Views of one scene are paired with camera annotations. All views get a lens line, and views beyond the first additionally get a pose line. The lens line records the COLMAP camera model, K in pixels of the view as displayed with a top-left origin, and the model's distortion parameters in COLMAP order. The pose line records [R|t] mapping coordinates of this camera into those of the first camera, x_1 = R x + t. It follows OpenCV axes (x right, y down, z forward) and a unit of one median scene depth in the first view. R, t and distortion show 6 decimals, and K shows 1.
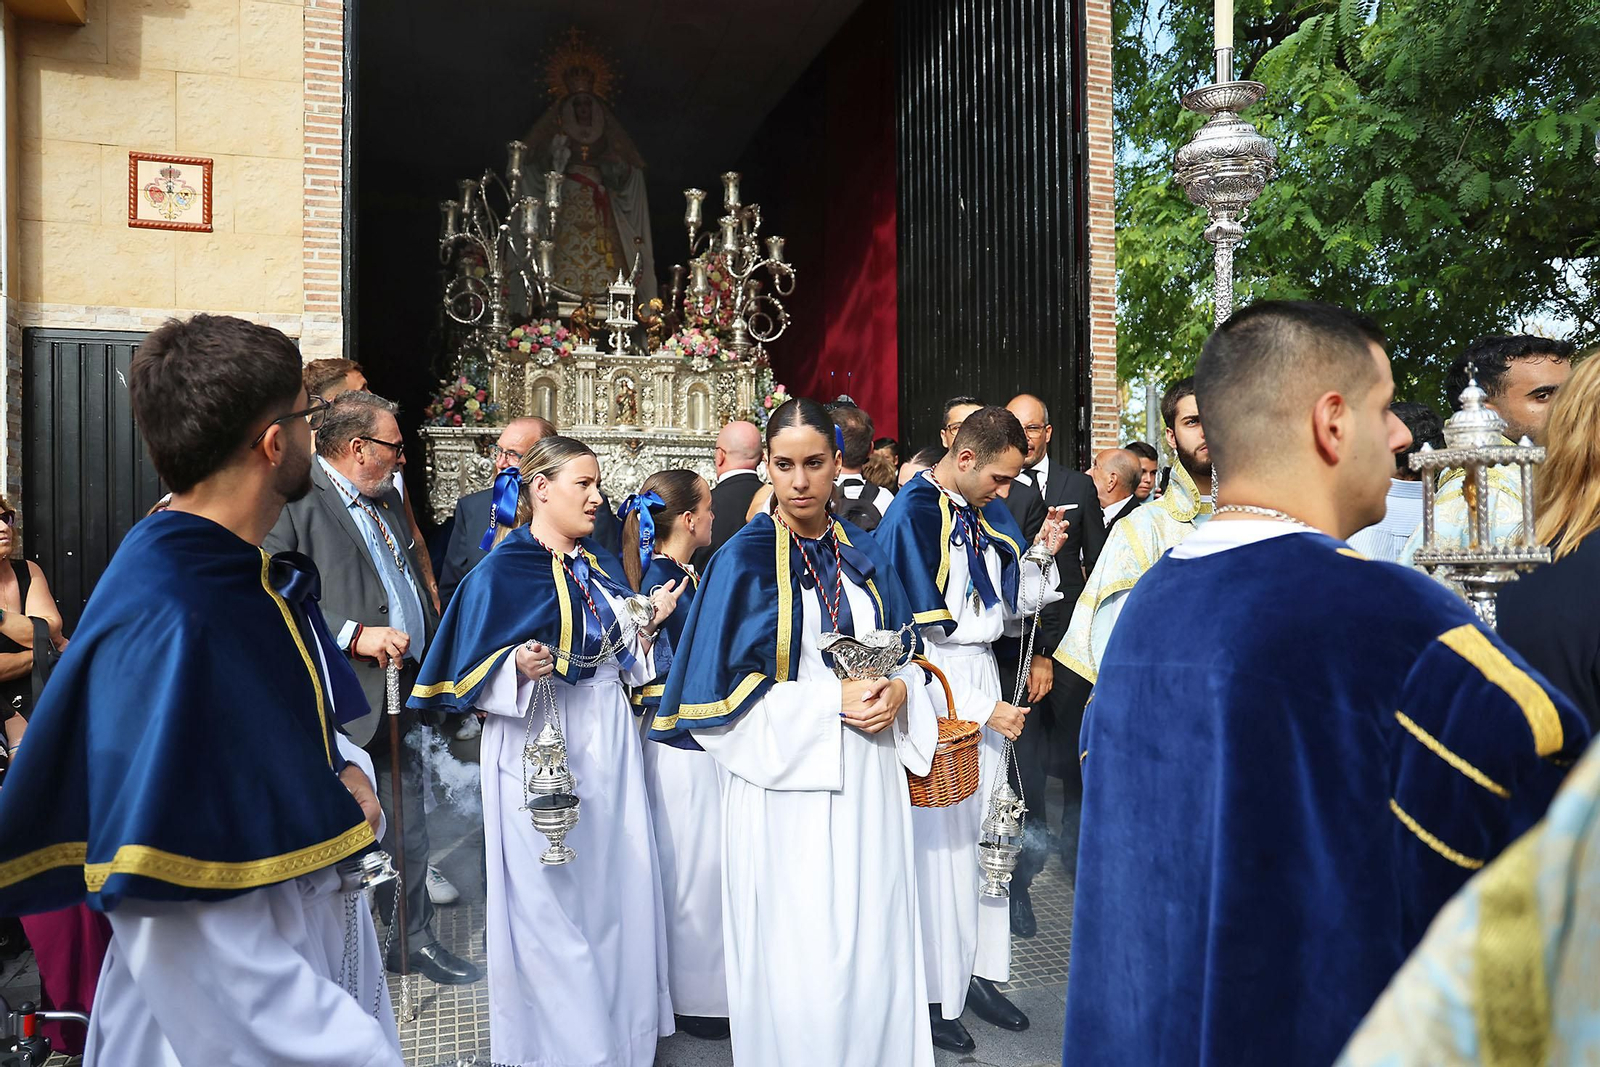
lens RADIAL K [[1129.1, 0, 800.0], [0, 1129.1, 533.5], [0, 0, 1]] dist [-0.063474, -0.000582]
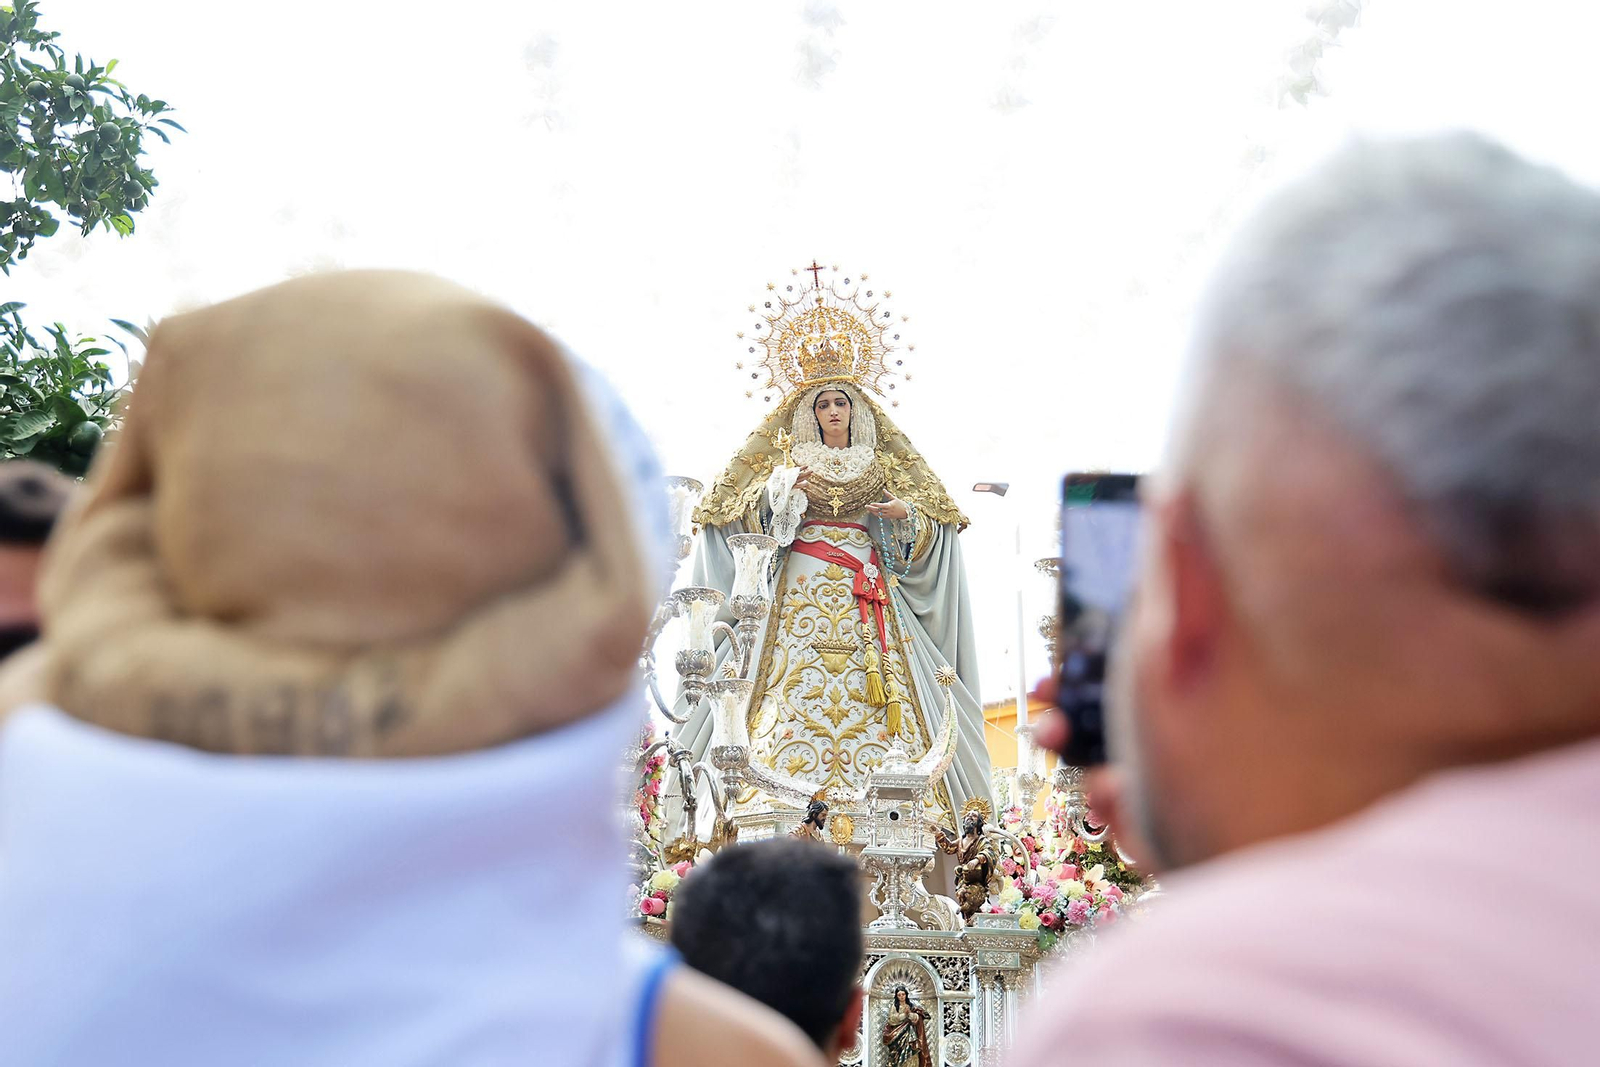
lens RADIAL K [[2214.0, 0, 800.0], [0, 2214.0, 533.5], [0, 0, 1]] dist [0.164220, 0.009279]
pose [[0.972776, -0.053616, -0.225462, 0.008559], [-0.021088, 0.948355, -0.316508, -0.028152], [0.230788, 0.312646, 0.921406, 0.139948]]
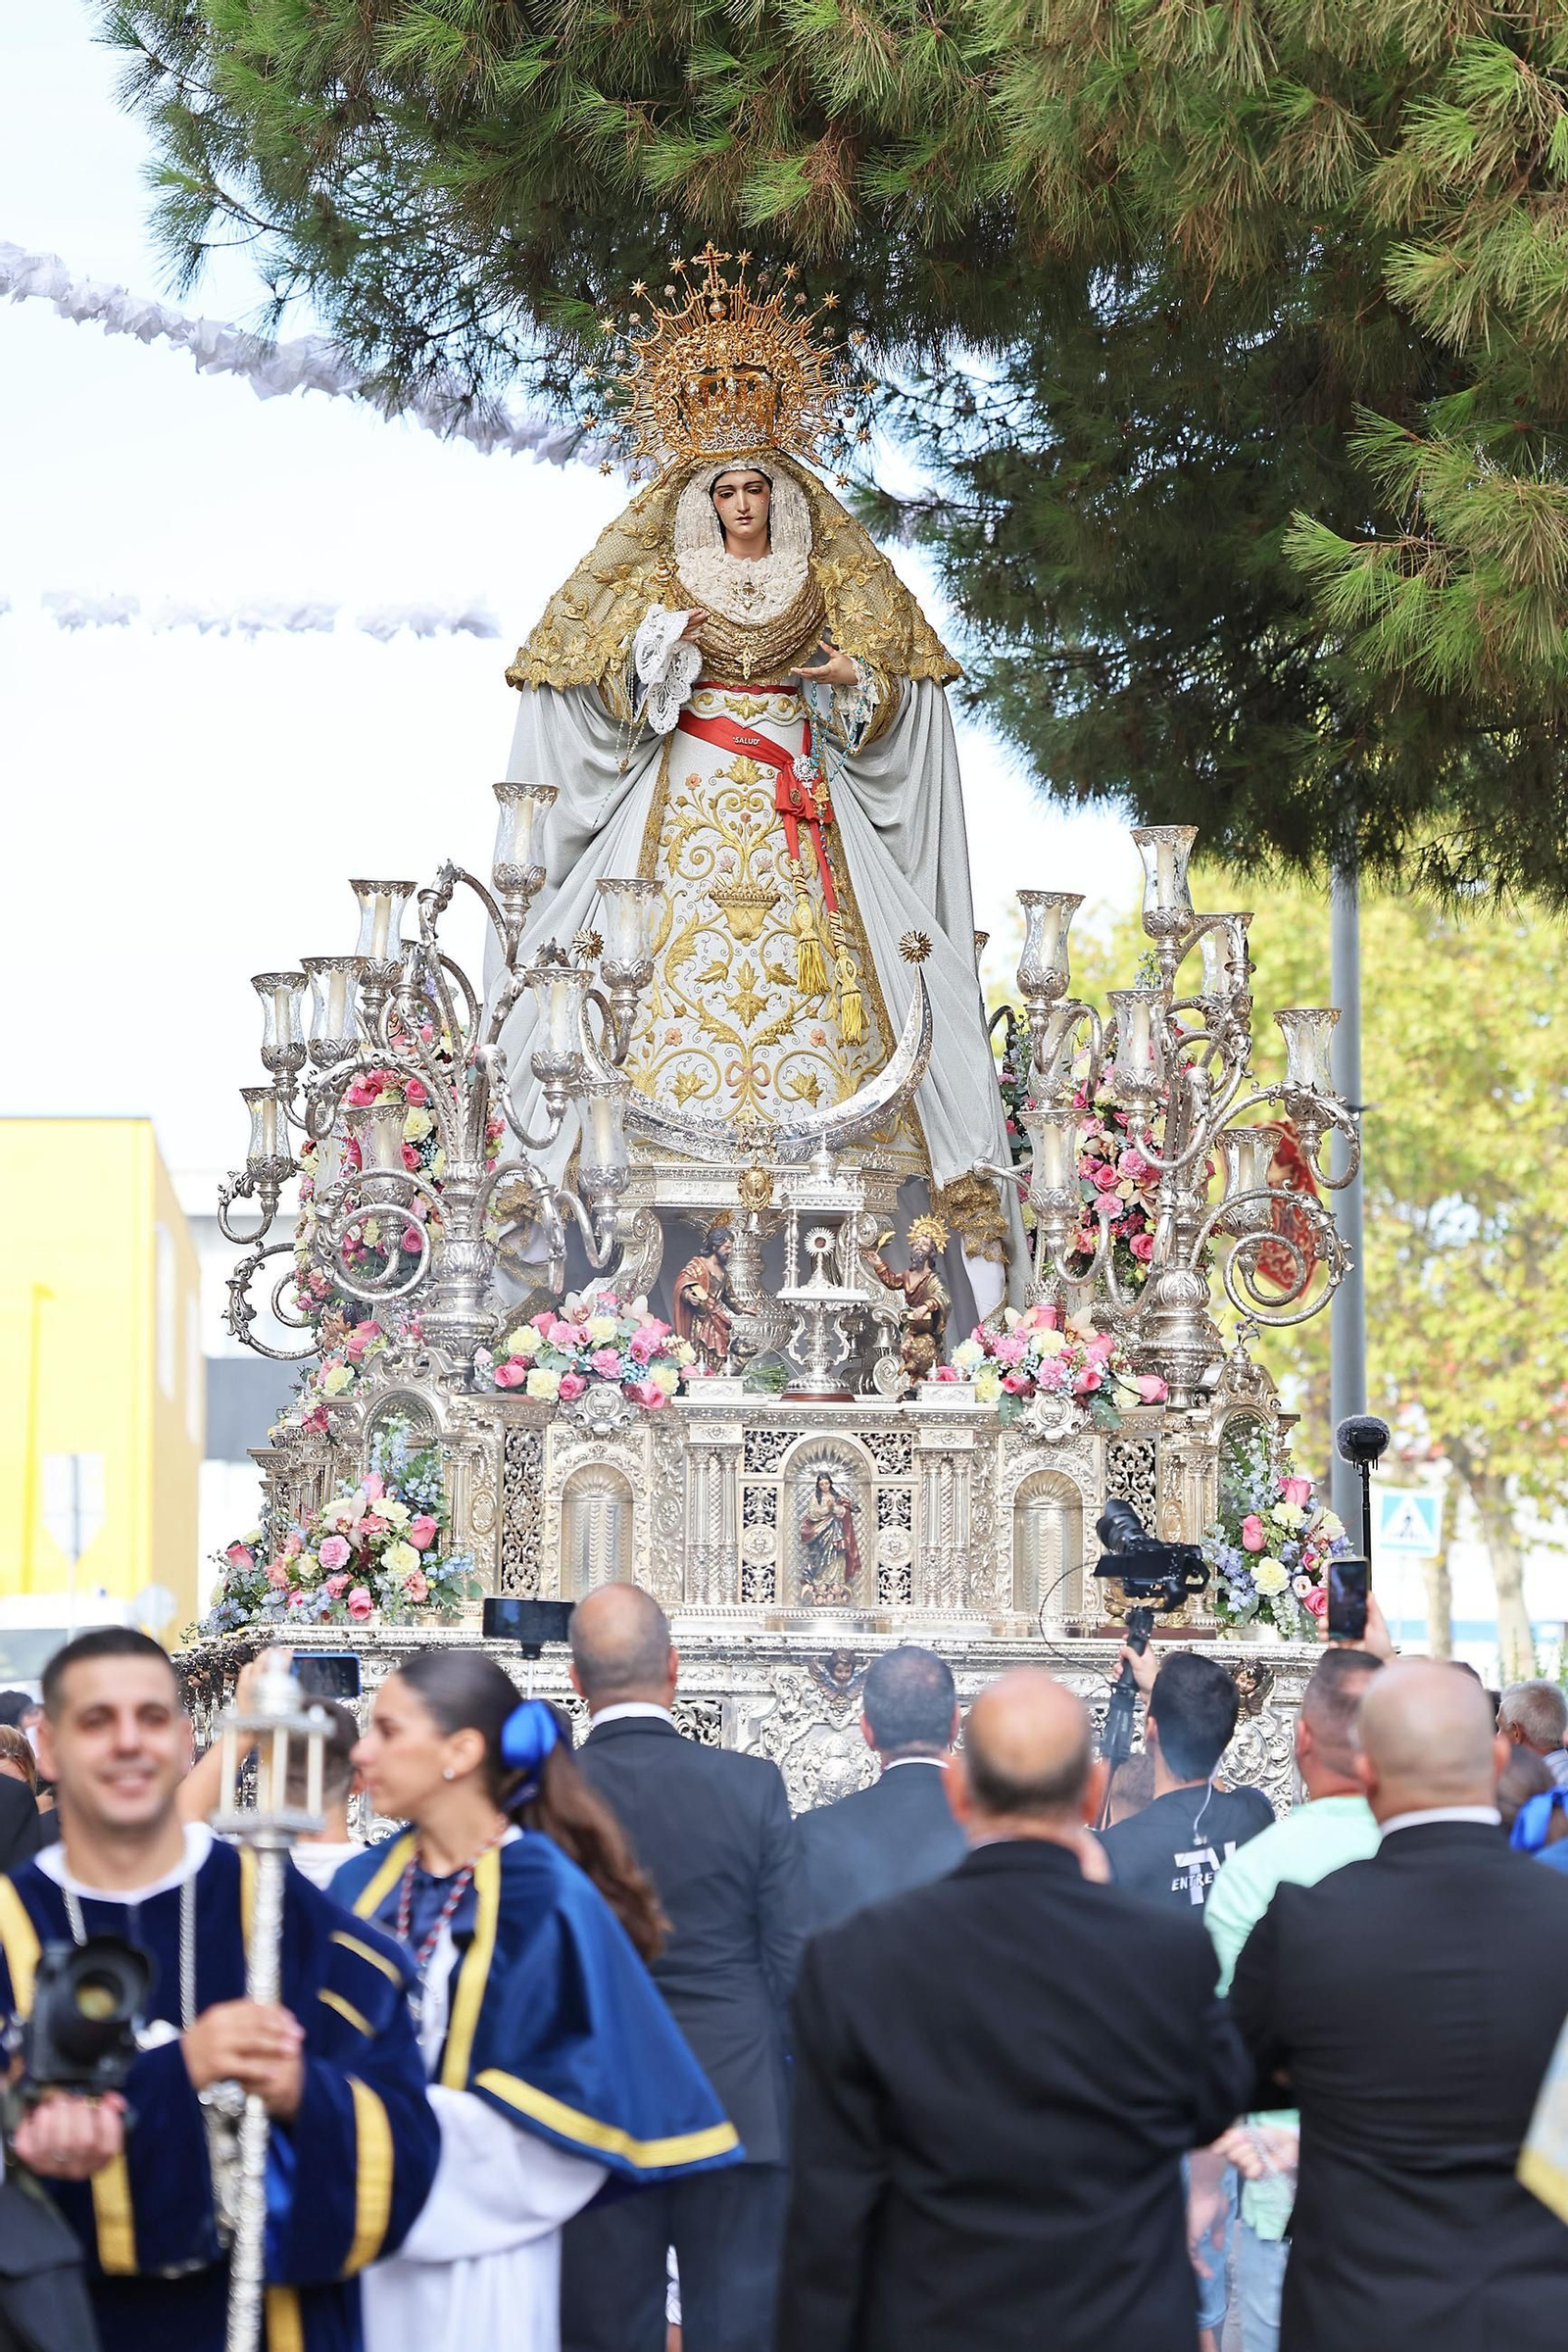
lens RADIAL K [[9017.9, 0, 784.0], [0, 9017.9, 1176.0], [0, 0, 1]] dist [0.830464, 1.524397]
pose [[0.975679, -0.000895, -0.219203, 0.420243], [-0.014046, 0.997681, -0.066593, -0.041091], [0.218754, 0.068052, 0.973404, -1.631280]]
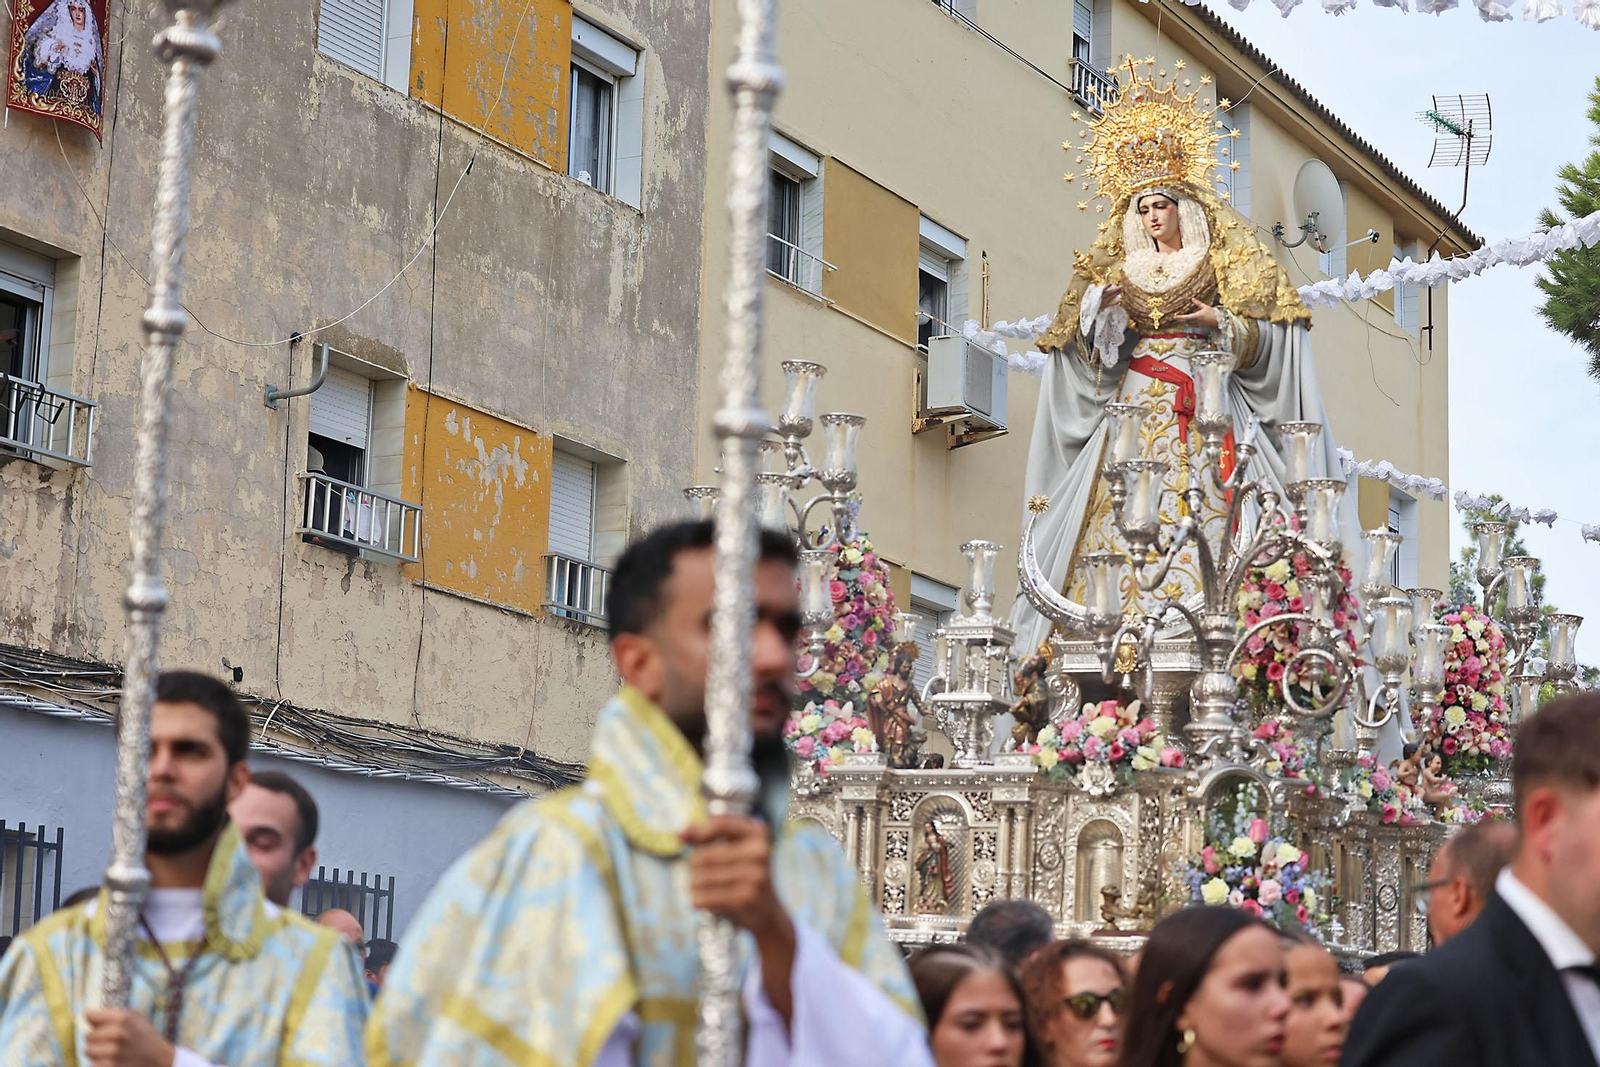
lens RADIAL K [[3312.3, 0, 800.0], [0, 3312.3, 533.5], [0, 0, 1]] dist [-0.054707, -0.118219]
pose [[0.690076, -0.085814, -0.718632, 0.800889], [-0.053814, 0.984113, -0.169191, -0.013595], [0.721734, 0.155427, 0.674494, -0.016186]]
